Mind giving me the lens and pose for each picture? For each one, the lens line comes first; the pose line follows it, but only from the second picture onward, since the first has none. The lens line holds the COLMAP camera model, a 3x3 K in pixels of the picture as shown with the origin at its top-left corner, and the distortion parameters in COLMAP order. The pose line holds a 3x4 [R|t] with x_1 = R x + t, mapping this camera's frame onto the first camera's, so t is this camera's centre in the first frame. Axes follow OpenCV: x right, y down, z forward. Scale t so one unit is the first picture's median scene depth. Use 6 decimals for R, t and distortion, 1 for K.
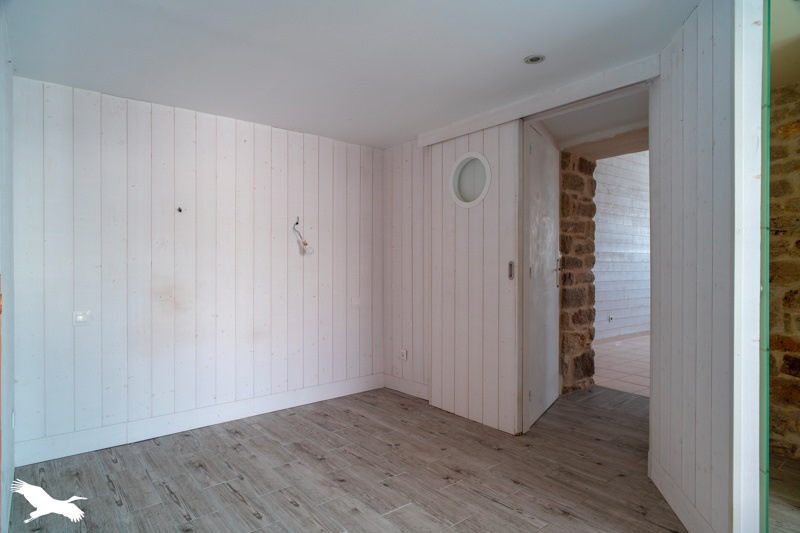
lens RADIAL K [[452.3, 0, 398.7], [0, 452.3, 267.4], [0, 0, 1]] dist [-0.011623, 0.008366]
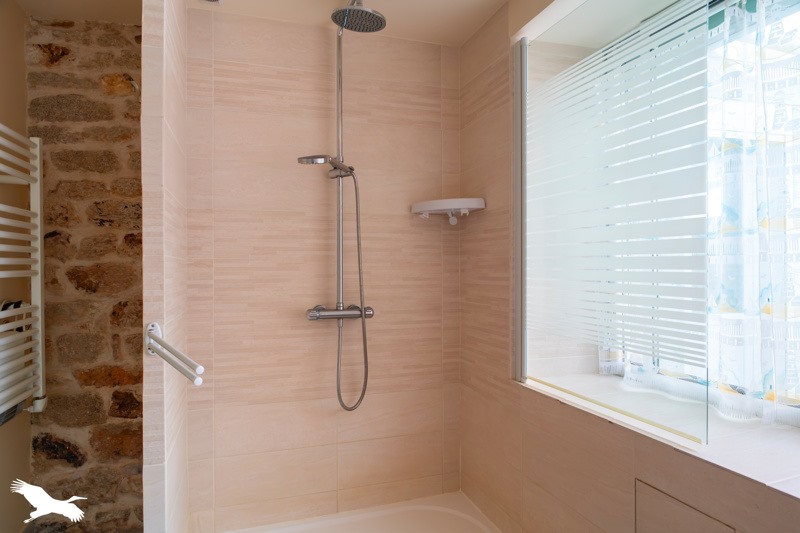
lens RADIAL K [[452.3, 0, 398.4], [0, 452.3, 266.3], [0, 0, 1]] dist [-0.011623, 0.008366]
pose [[0.356138, -0.008694, 0.934393, 0.343235], [0.013739, 0.999897, 0.004068, -0.004050], [-0.934332, 0.011389, 0.356221, 0.310147]]
